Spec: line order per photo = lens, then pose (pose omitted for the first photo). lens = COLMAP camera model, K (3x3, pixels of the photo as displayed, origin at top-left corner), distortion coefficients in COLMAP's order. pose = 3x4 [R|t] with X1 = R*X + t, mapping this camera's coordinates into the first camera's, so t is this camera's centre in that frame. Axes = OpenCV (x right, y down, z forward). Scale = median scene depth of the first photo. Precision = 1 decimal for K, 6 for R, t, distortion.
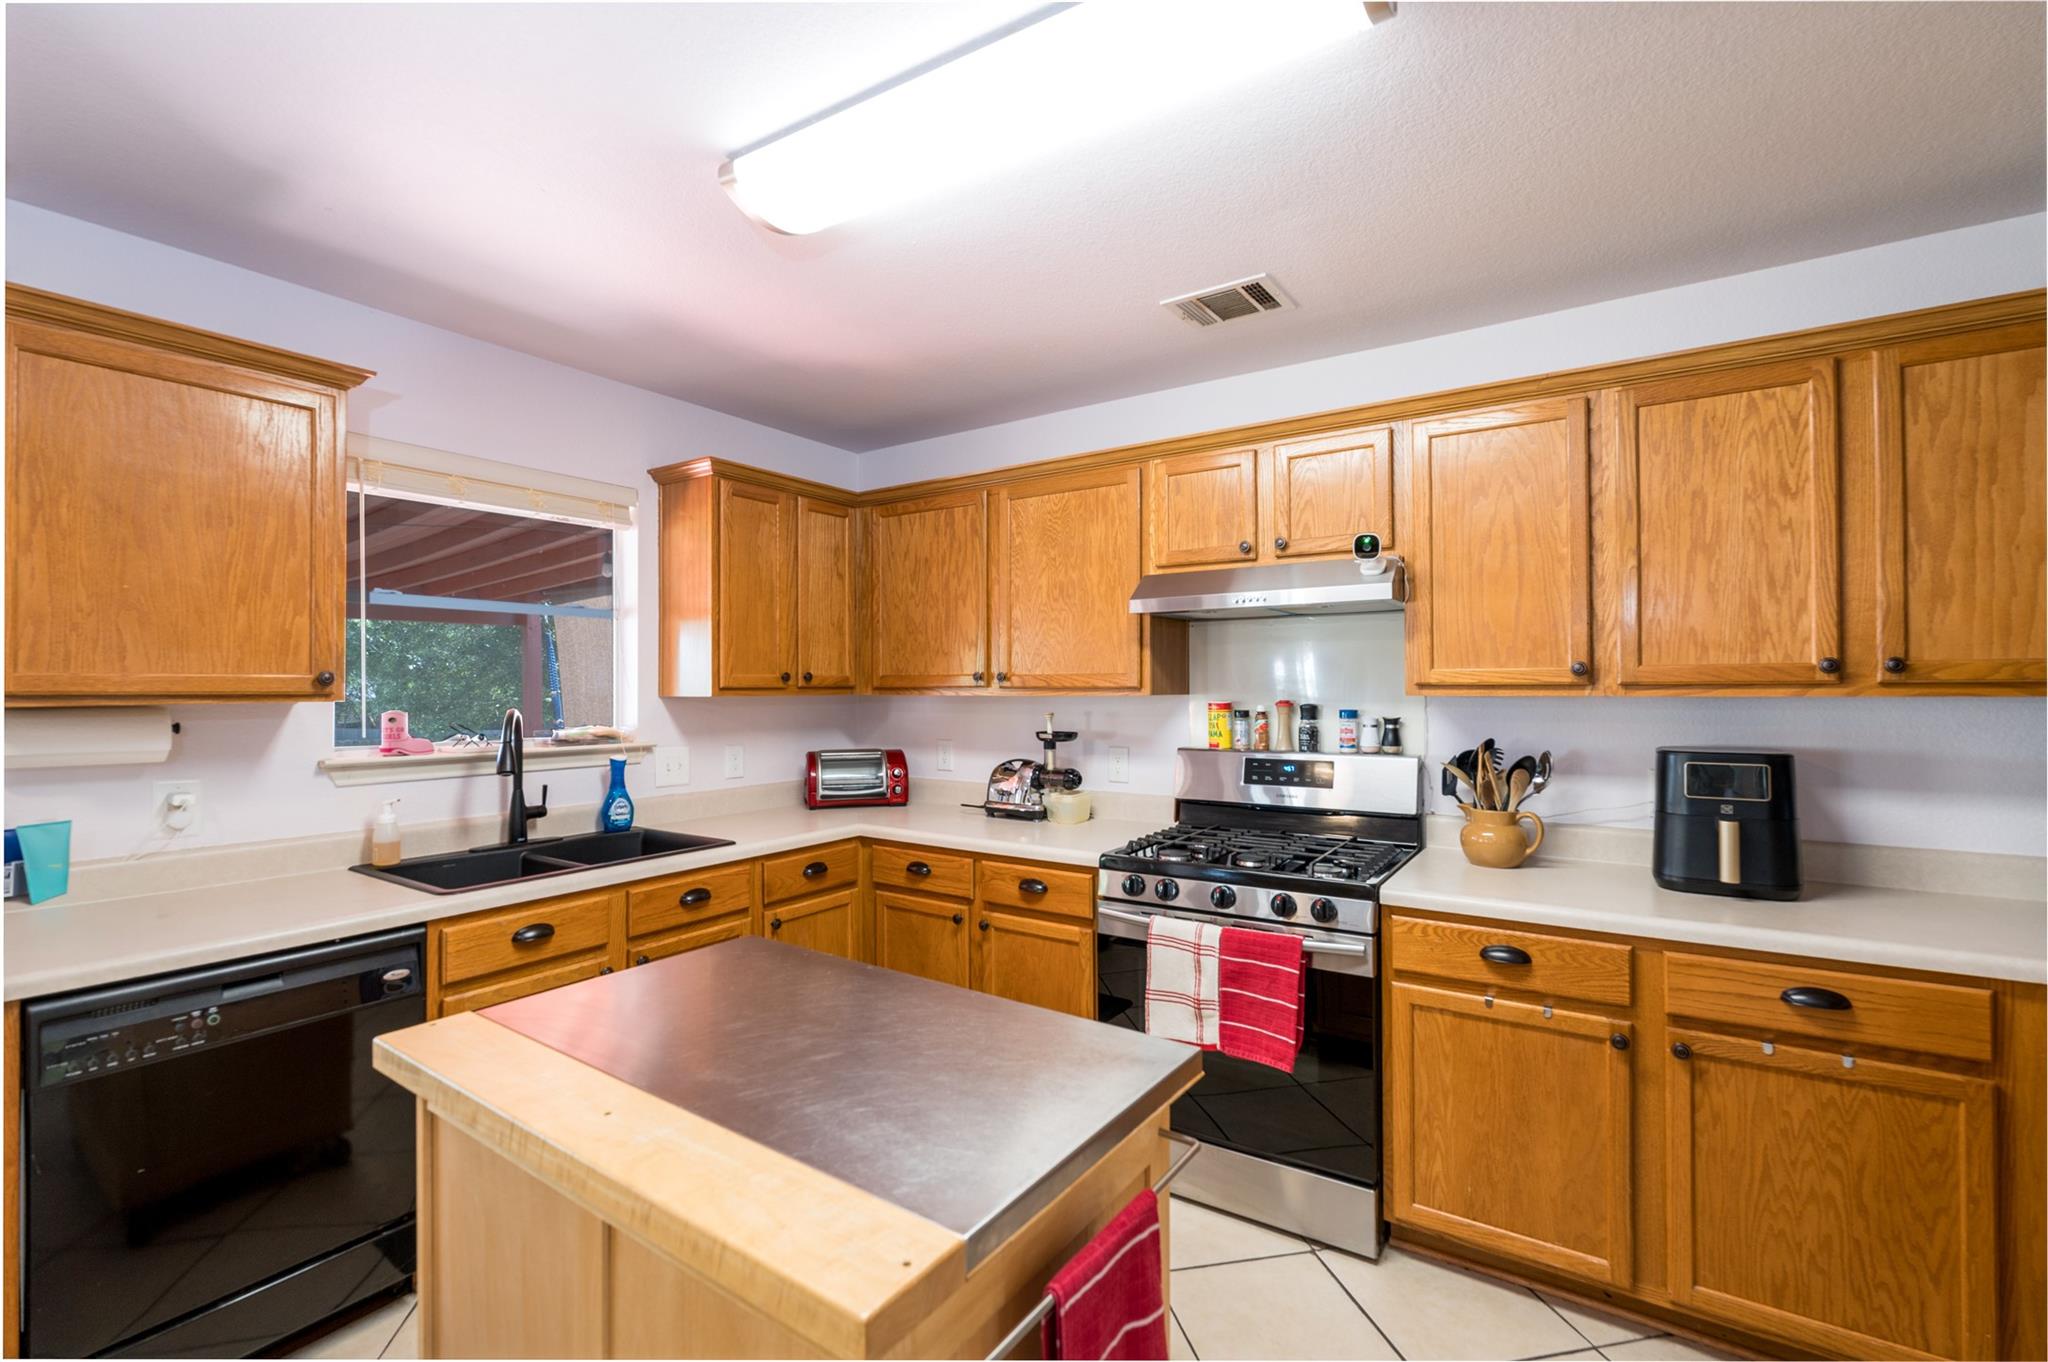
lens RADIAL K [[906.0, 0, 1024.0], [0, 906.0, 682.3], [0, 0, 1]] dist [0.001340, 0.000350]
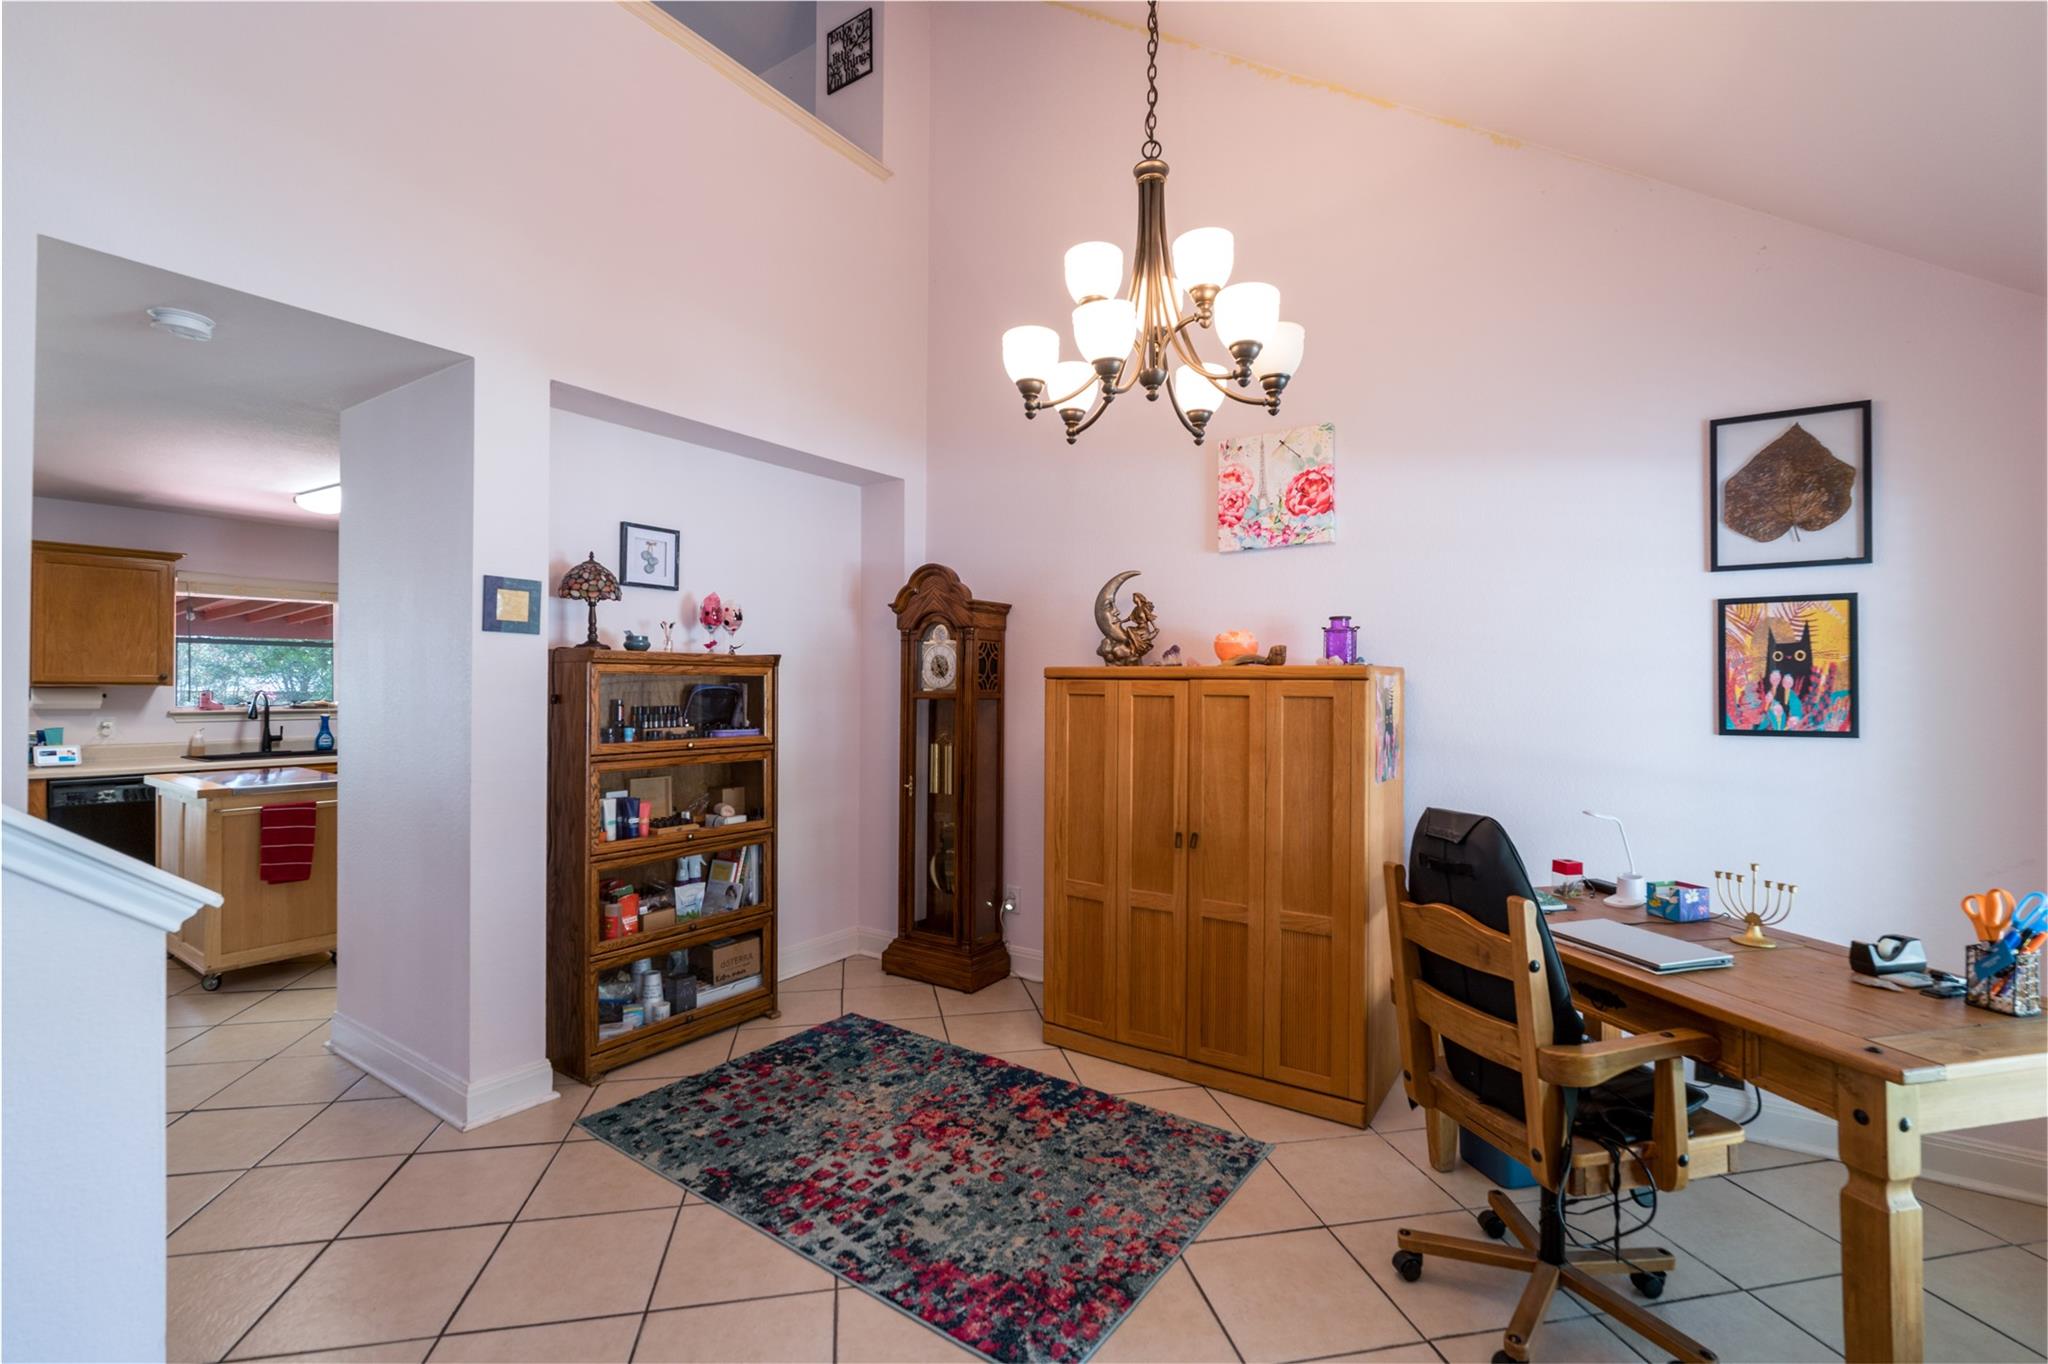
lens RADIAL K [[906.0, 0, 1017.8], [0, 906.0, 685.8], [0, 0, 1]] dist [0.001340, 0.000350]
pose [[0.999983, 0.005553, 0.001821, 1.267706], [-0.005559, 0.999980, 0.002867, 0.000326], [-0.001805, -0.002877, 0.999994, -1.211642]]
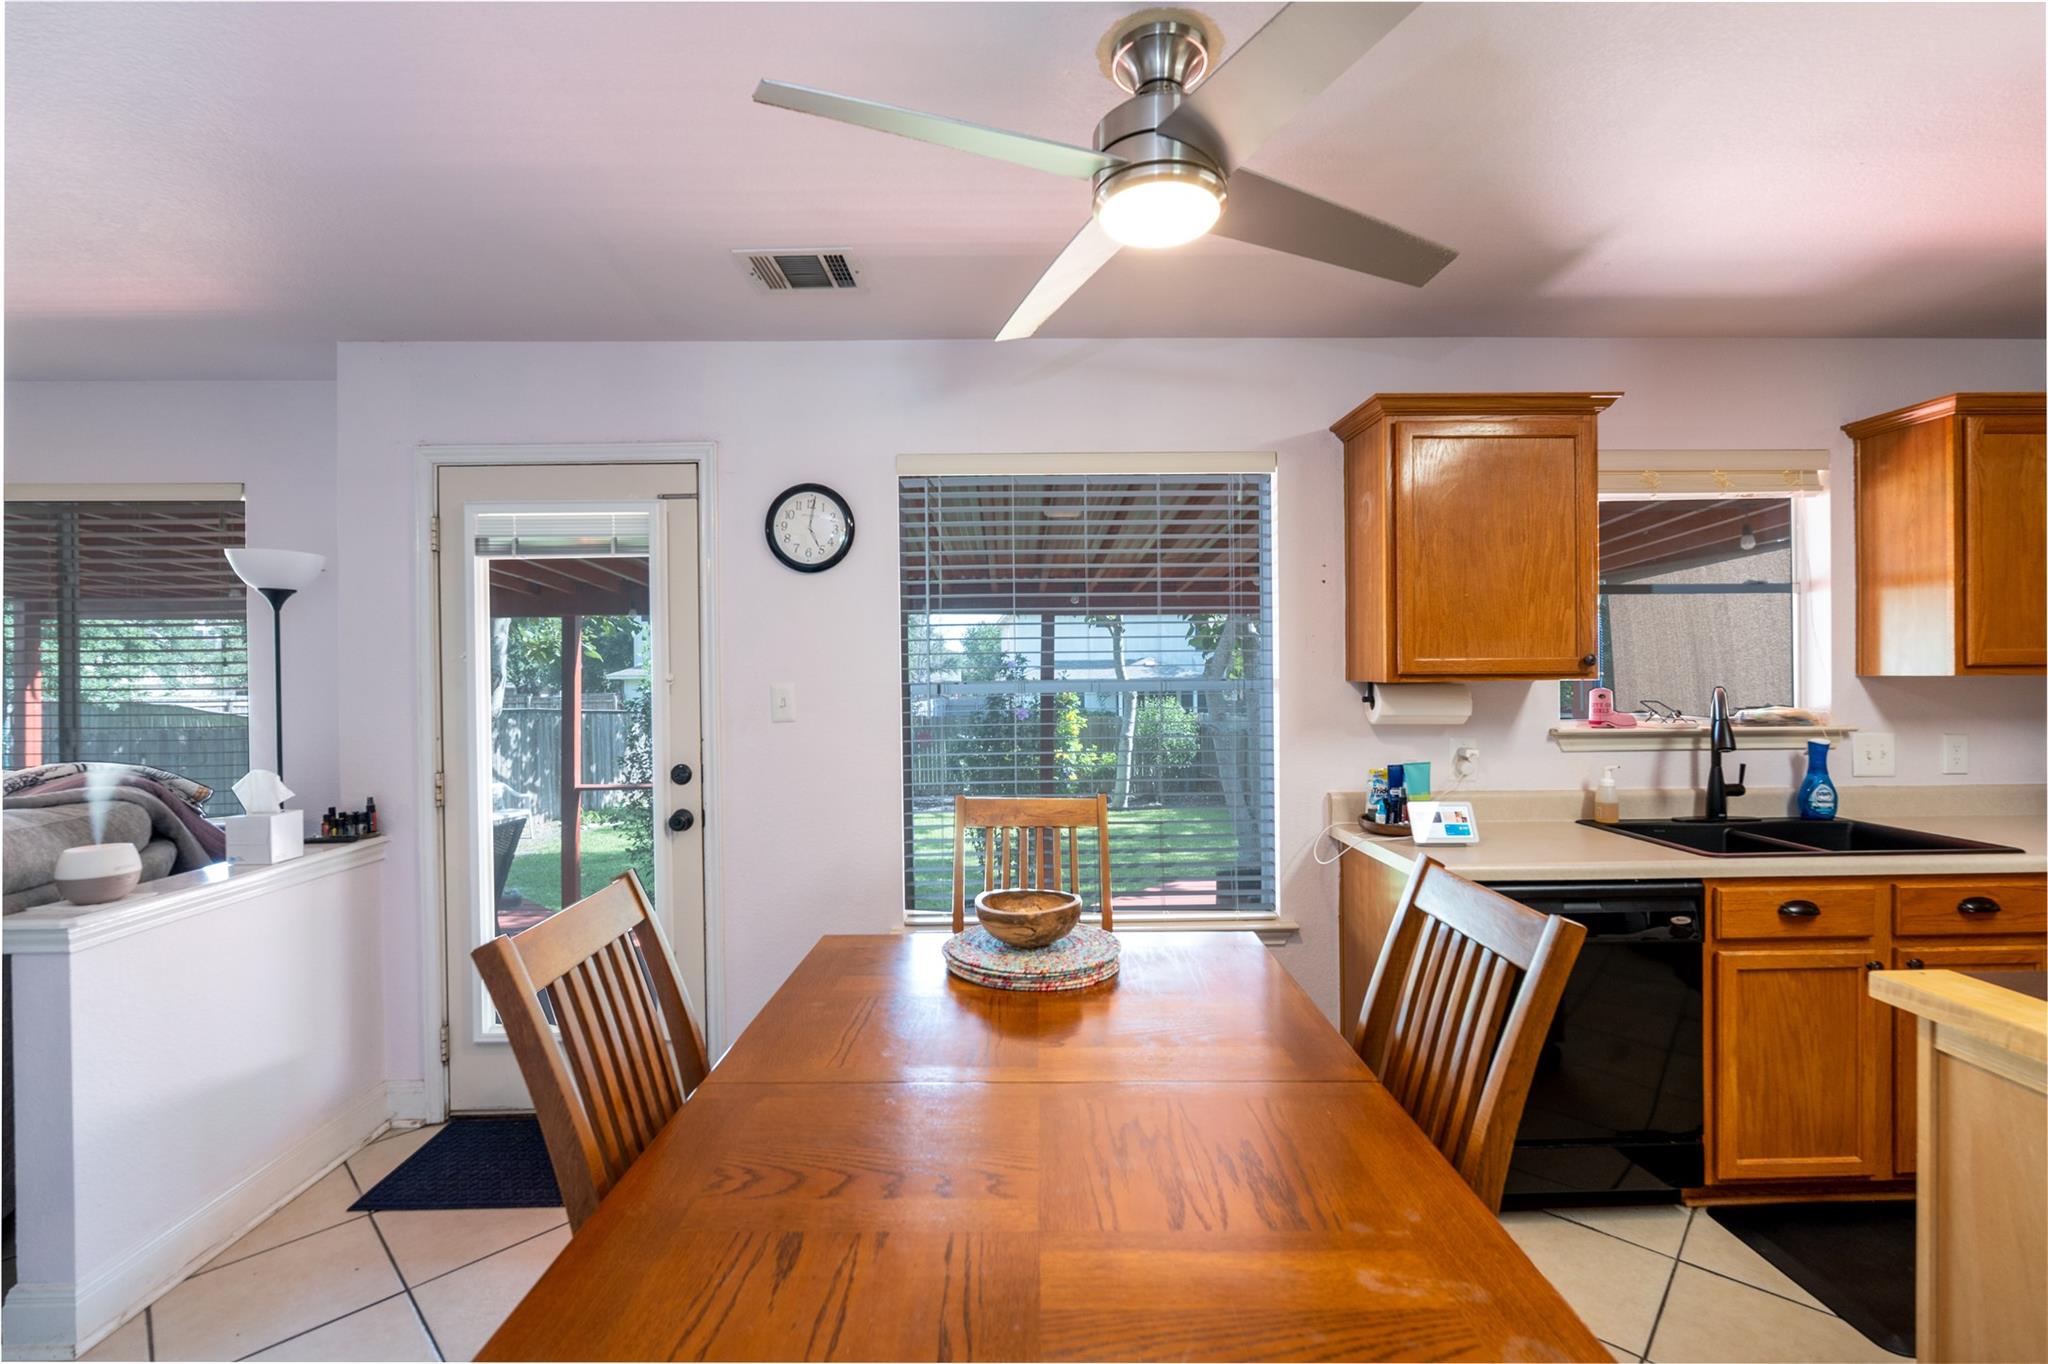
lens RADIAL K [[906.0, 0, 1023.8], [0, 906.0, 678.3], [0, 0, 1]] dist [0.001340, 0.000350]
pose [[0.582185, 0.001907, -0.813054, -0.181021], [0.011918, 0.999870, 0.010879, -0.001909], [0.812969, -0.016023, 0.582087, -0.235754]]
